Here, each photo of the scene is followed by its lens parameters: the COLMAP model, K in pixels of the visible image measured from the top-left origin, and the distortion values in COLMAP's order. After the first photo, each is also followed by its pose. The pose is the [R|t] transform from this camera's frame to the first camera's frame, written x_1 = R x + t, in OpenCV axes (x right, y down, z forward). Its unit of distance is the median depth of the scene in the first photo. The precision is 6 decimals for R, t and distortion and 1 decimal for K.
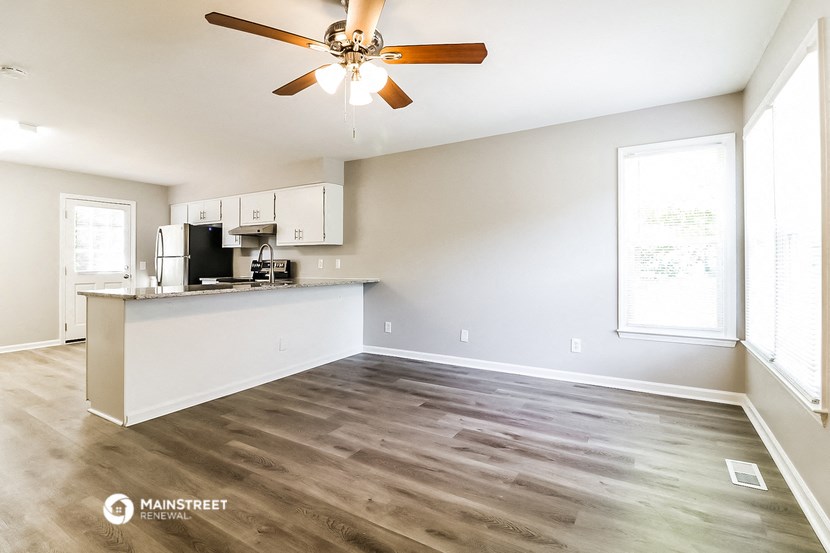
lens RADIAL K [[390.3, 0, 412.0], [0, 390.3, 263.1], [0, 0, 1]] dist [-0.010636, -0.000646]
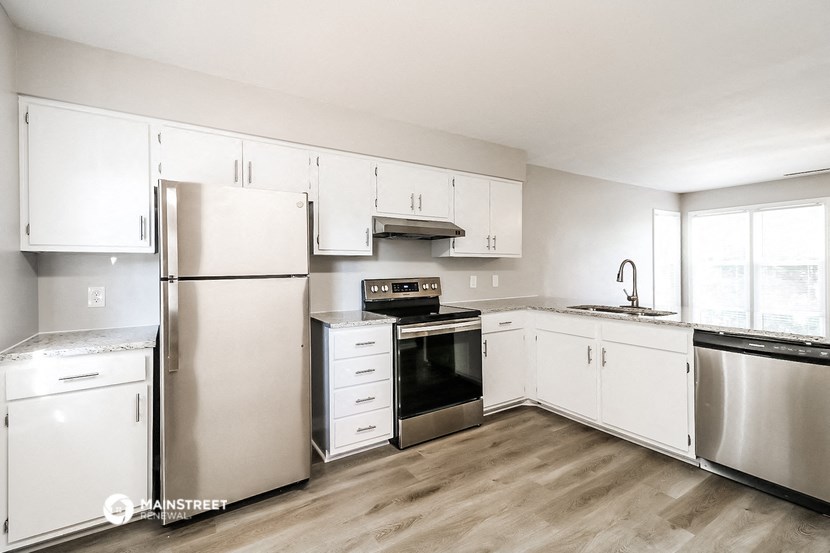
lens RADIAL K [[381.8, 0, 409.1], [0, 381.8, 271.8], [0, 0, 1]] dist [-0.001207, -0.003814]
pose [[0.431820, -0.006603, 0.901935, -0.893401], [0.011849, 0.999928, 0.001647, -0.019074], [-0.901882, 0.009976, 0.431868, 0.731048]]
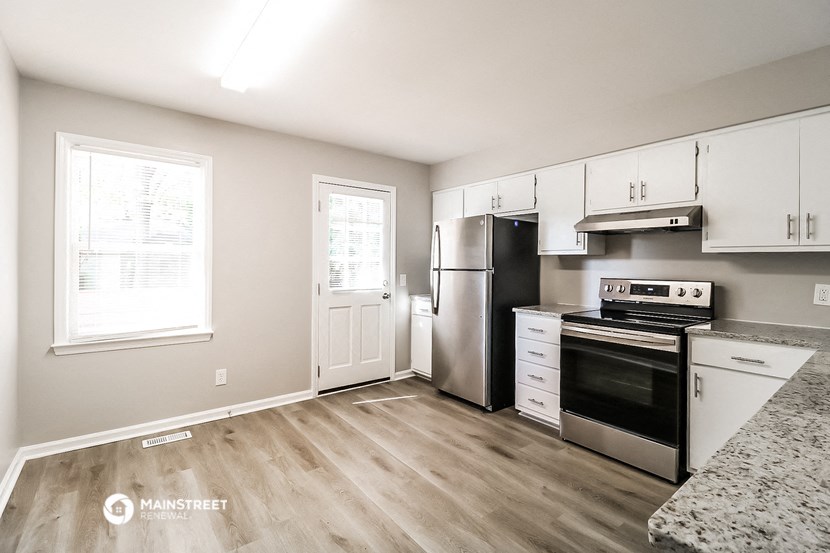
lens RADIAL K [[381.8, 0, 417.4], [0, 381.8, 269.6], [0, 0, 1]] dist [-0.001207, -0.003814]
pose [[0.936617, 0.019312, -0.349823, -0.475022], [-0.016595, 0.999804, 0.010764, -0.021370], [0.349963, -0.004277, 0.936754, 0.410928]]
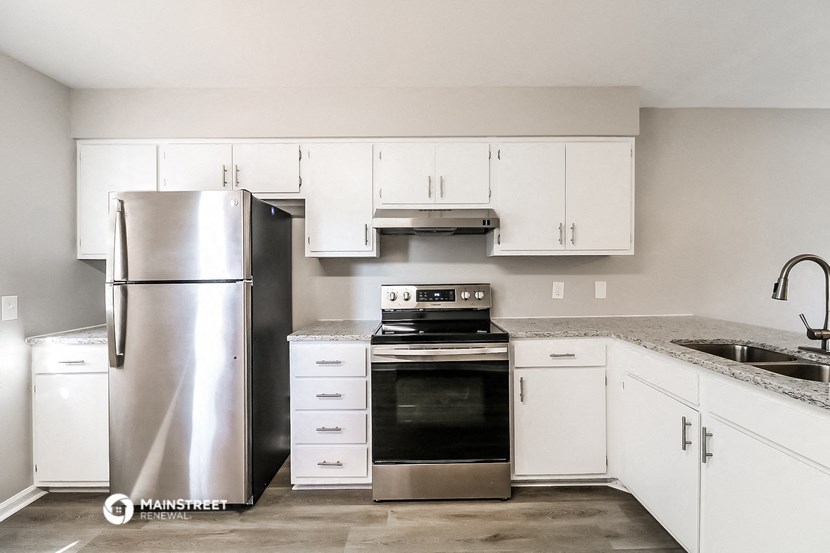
lens RADIAL K [[381.8, 0, 421.1], [0, 381.8, 274.5], [0, 0, 1]] dist [-0.001207, -0.003814]
pose [[0.846285, -0.005584, 0.532702, -0.629639], [0.008377, 0.999961, -0.002827, -0.019098], [-0.532665, 0.006855, 0.846298, 0.602404]]
